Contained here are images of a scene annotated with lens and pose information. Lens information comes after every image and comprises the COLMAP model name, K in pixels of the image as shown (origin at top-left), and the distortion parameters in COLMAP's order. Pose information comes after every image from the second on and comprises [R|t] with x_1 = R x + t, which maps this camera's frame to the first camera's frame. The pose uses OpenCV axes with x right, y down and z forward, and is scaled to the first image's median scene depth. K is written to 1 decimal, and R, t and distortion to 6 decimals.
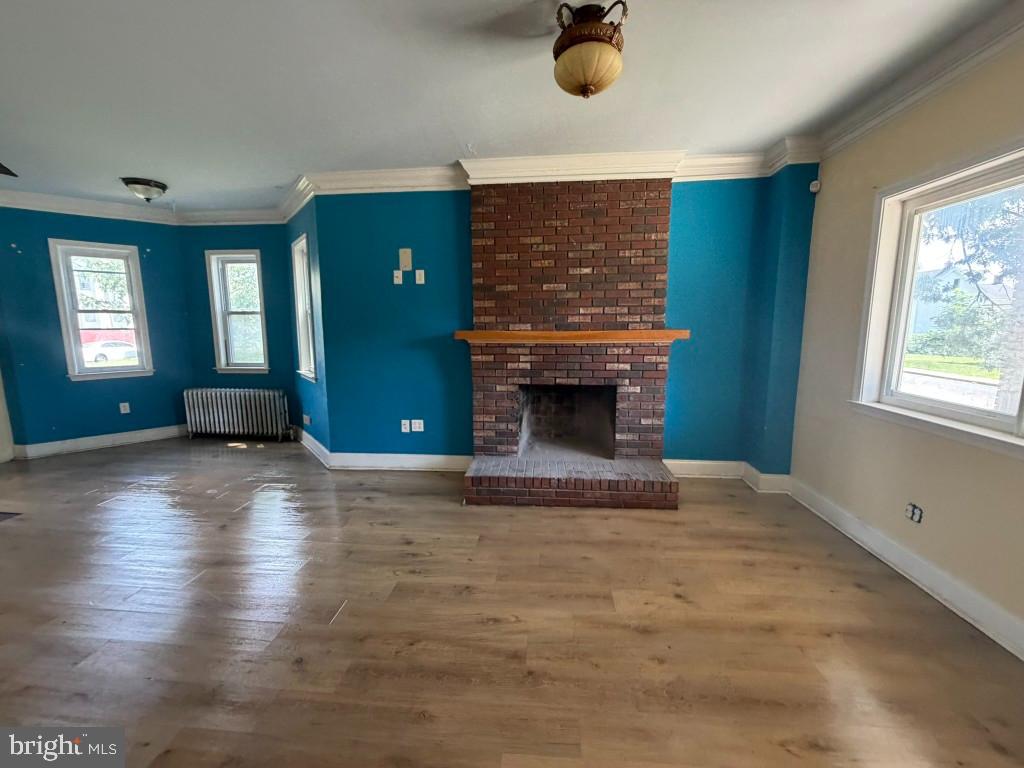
lens RADIAL K [[408.8, 0, 511.4], [0, 408.8, 384.6], [0, 0, 1]] dist [-0.001247, -0.000523]
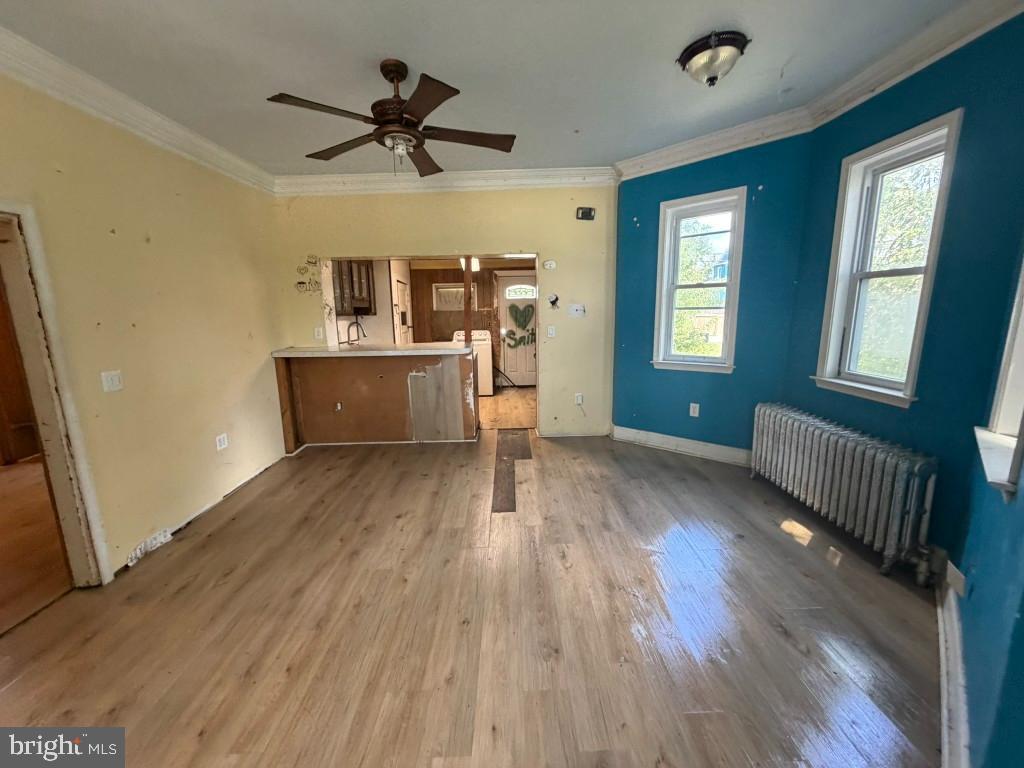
lens RADIAL K [[408.8, 0, 511.0], [0, 408.8, 383.4], [0, 0, 1]] dist [-0.001247, -0.000523]
pose [[0.104555, 0.176991, -0.978643, -0.221890], [-0.126976, 0.978359, 0.163374, -0.073772], [0.986380, 0.107182, 0.124766, 0.537045]]
